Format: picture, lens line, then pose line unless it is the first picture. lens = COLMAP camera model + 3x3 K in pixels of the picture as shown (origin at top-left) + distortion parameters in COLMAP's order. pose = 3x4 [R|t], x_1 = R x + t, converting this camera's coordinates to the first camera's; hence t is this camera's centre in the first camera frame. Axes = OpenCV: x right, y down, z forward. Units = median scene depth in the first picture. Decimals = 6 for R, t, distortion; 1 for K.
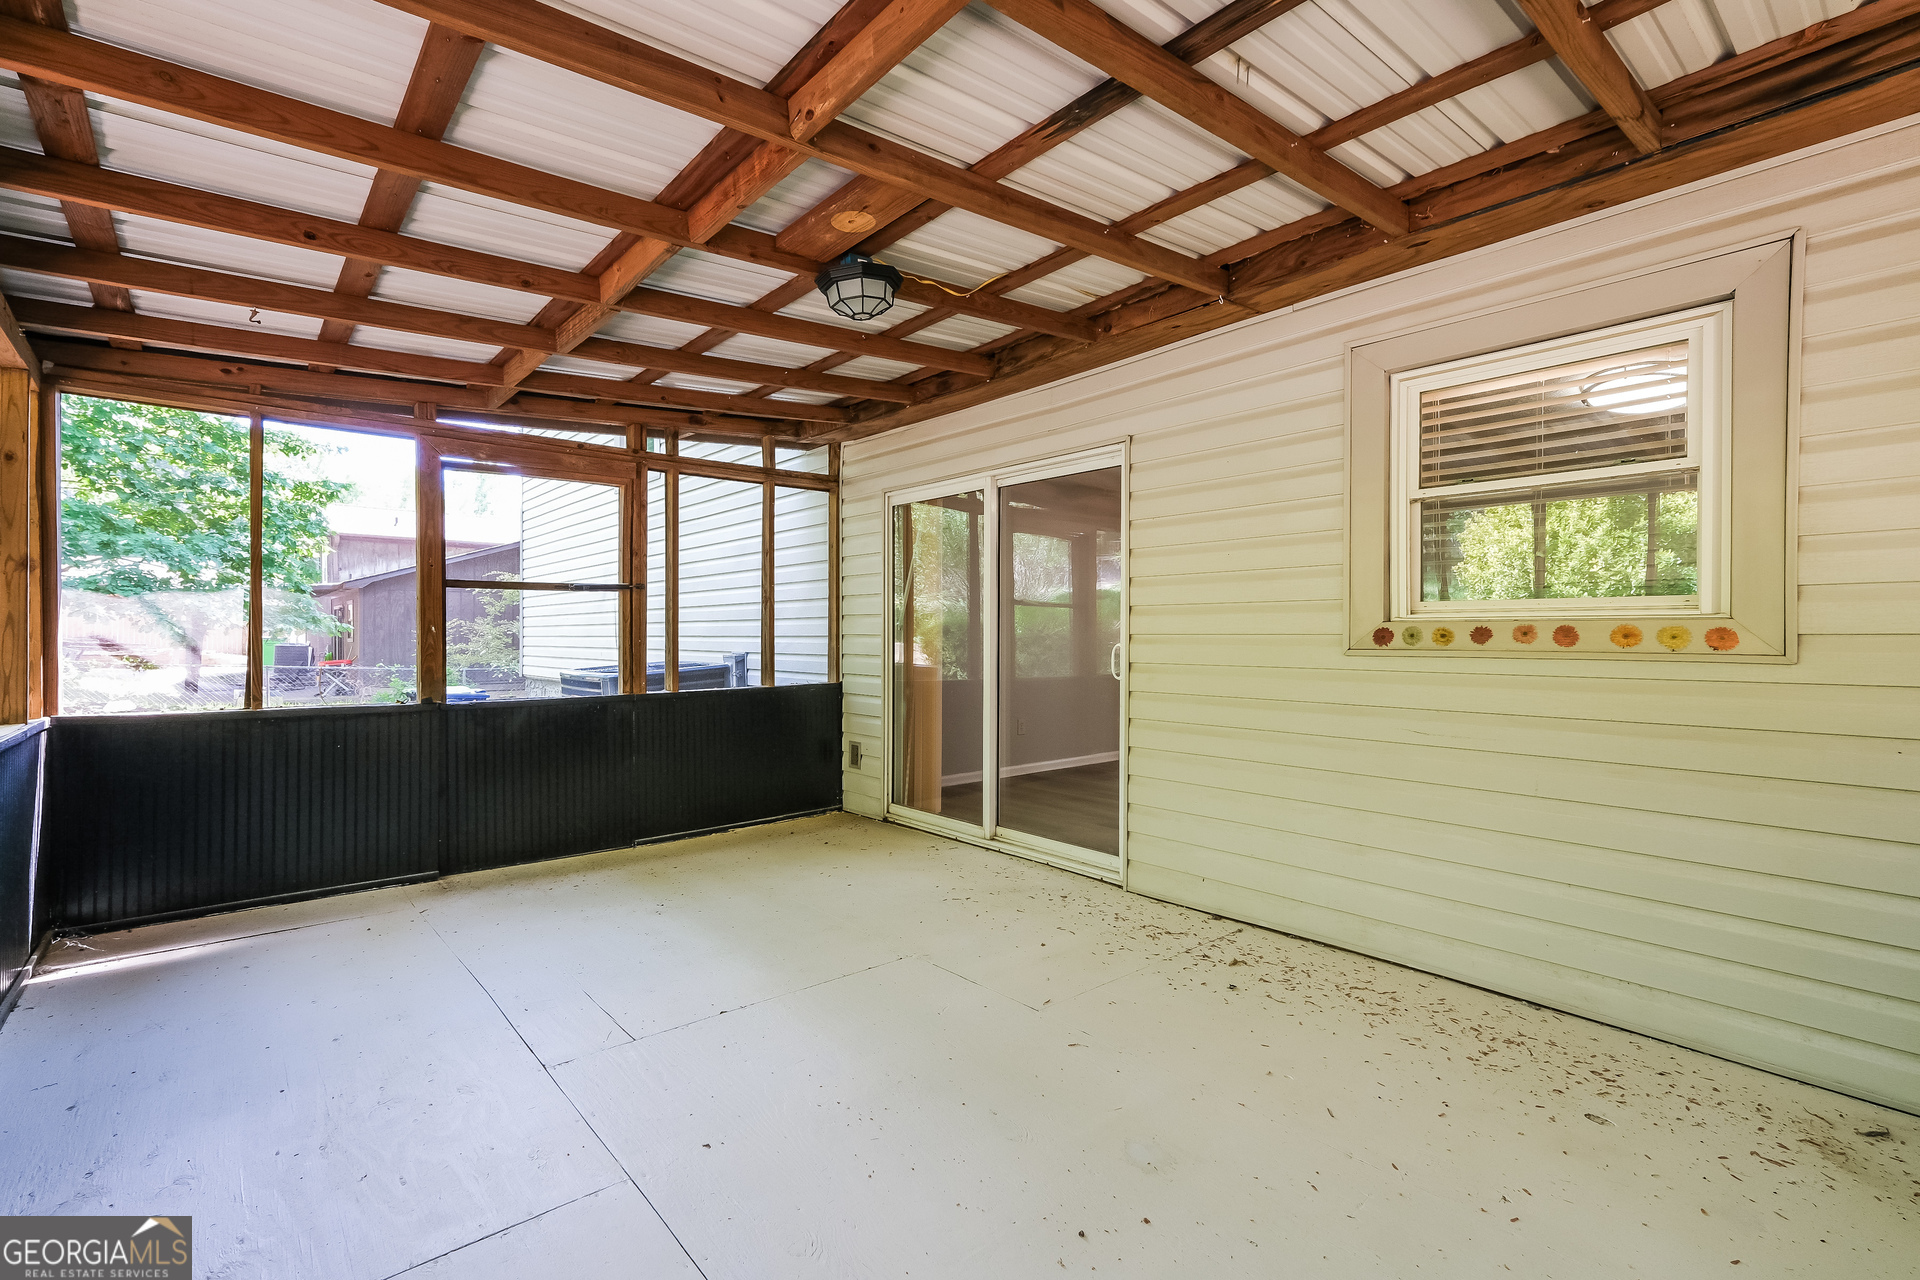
lens RADIAL K [[839.7, 0, 947.3], [0, 839.7, 644.1], [0, 0, 1]] dist [0.013098, 0.000499]
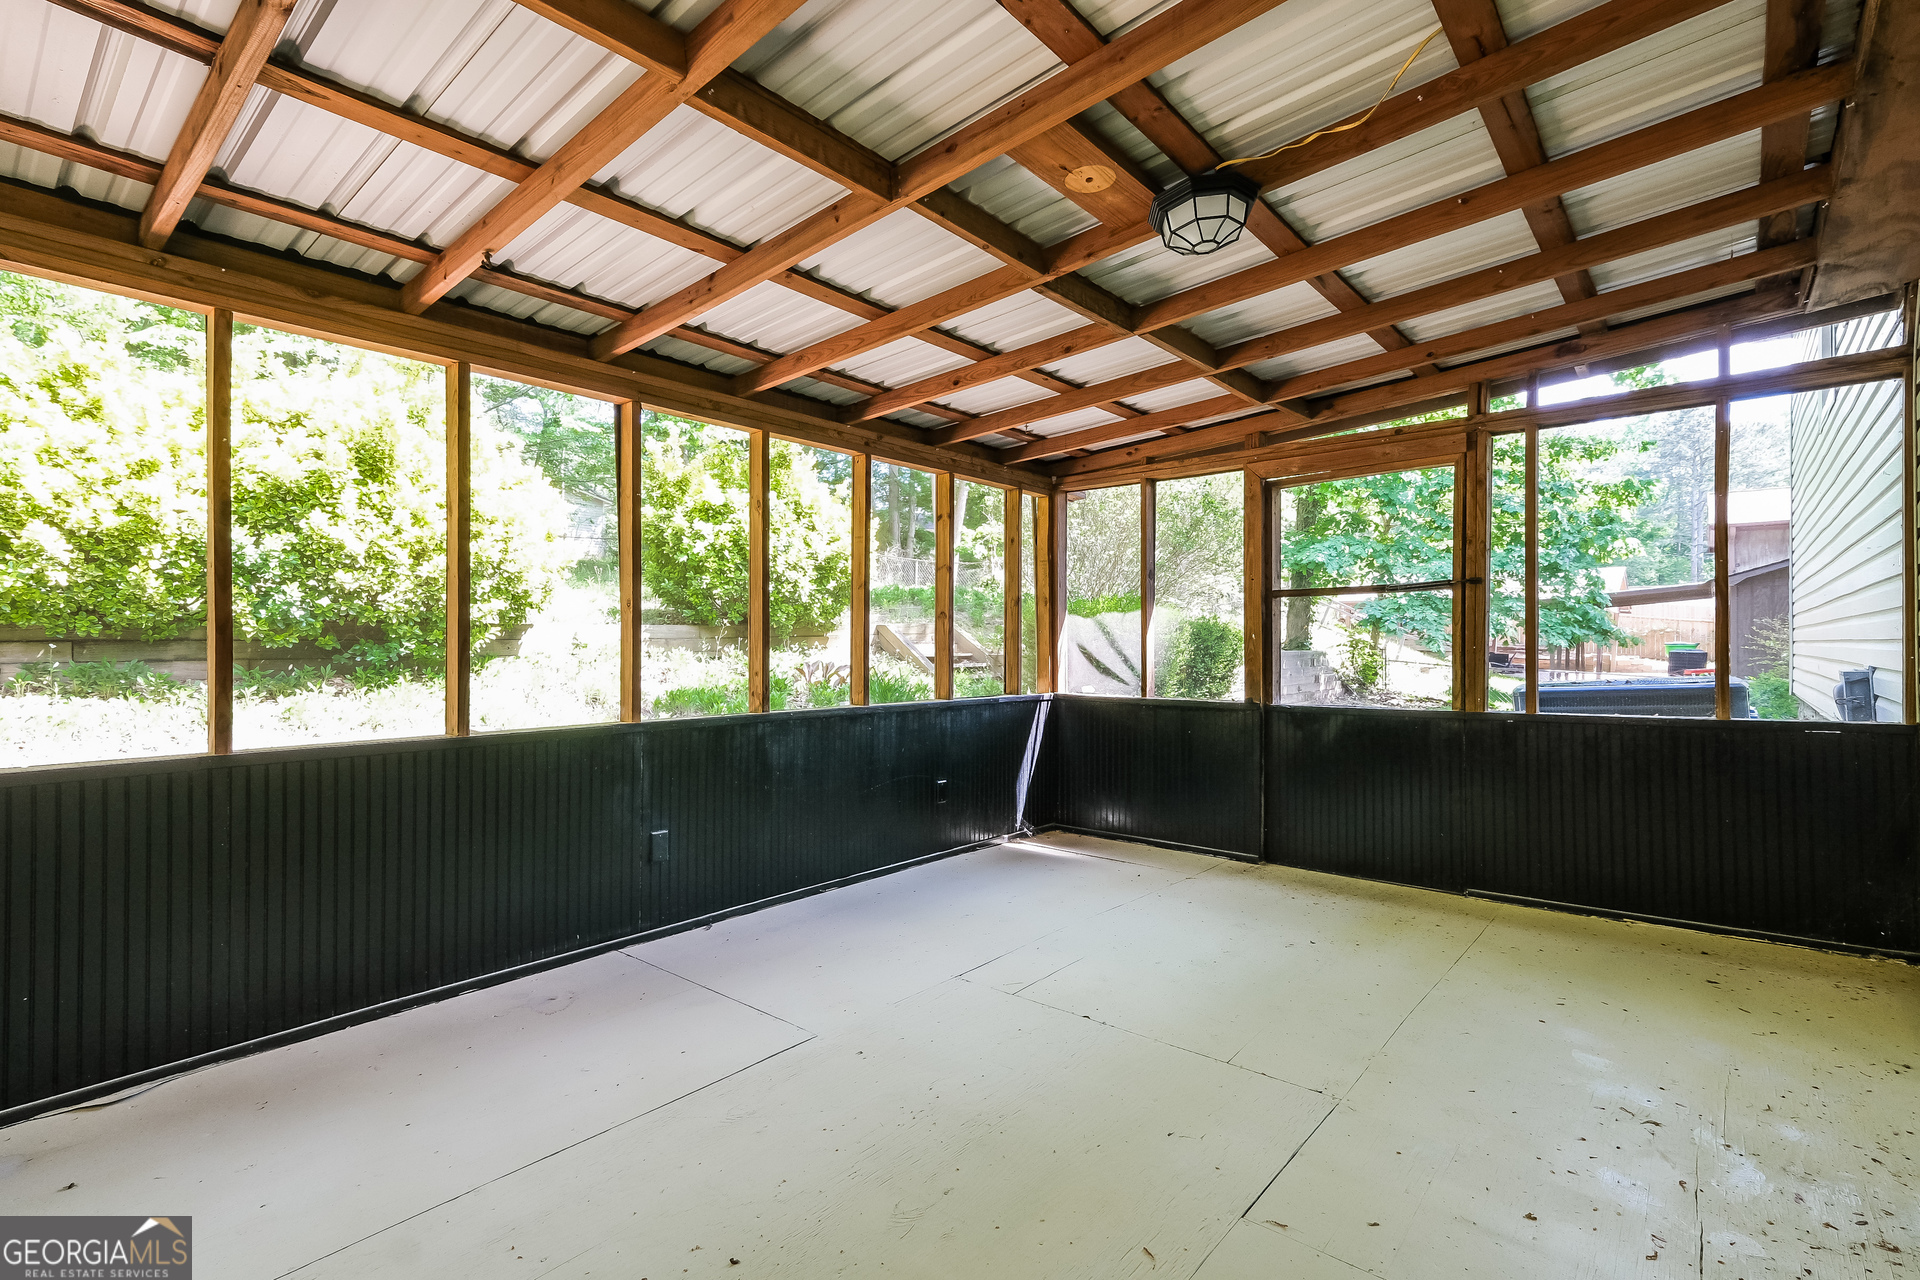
lens RADIAL K [[839.7, 0, 947.3], [0, 839.7, 644.1], [0, 0, 1]] dist [0.013098, 0.000499]
pose [[0.198396, -0.002553, -0.980119, 0.380718], [-0.007156, 0.999966, -0.004053, 0.000134], [0.980096, 0.007818, 0.198371, 0.368766]]
